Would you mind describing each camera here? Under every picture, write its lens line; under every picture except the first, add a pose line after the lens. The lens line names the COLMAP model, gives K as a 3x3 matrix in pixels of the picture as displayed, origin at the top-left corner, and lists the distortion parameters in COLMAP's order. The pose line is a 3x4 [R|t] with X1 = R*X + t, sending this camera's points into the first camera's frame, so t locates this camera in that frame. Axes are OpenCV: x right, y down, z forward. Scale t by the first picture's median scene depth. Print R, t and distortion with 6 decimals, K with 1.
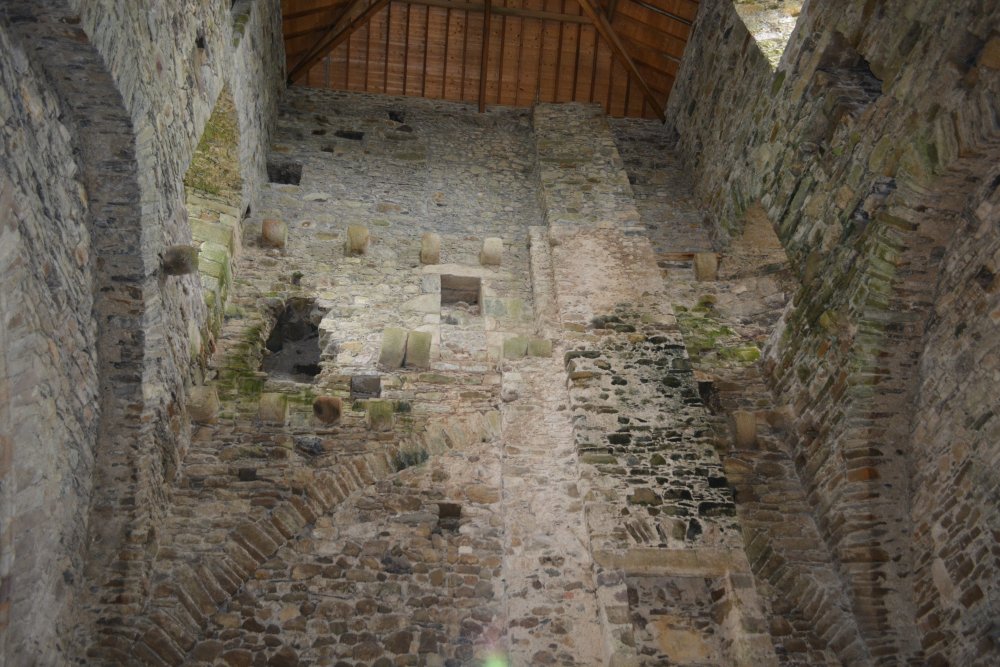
lens RADIAL K [[792.9, 0, 500.0], [0, 792.9, 333.5], [0, 0, 1]] dist [-0.006992, -0.001679]
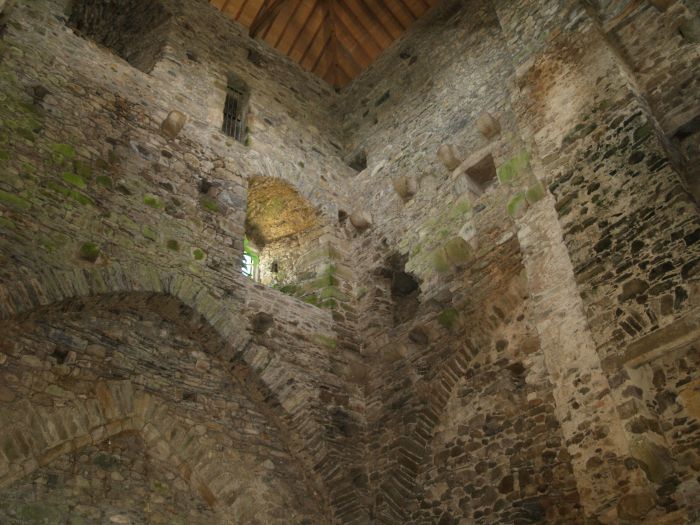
lens RADIAL K [[708.7, 0, 350.0], [0, 708.7, 262.5], [0, 0, 1]] dist [-0.107835, 0.014266]
pose [[0.568548, -0.491399, -0.659758, 0.602183], [0.590449, 0.802190, -0.088664, 0.035457], [0.572820, -0.339144, 0.746229, 0.092099]]
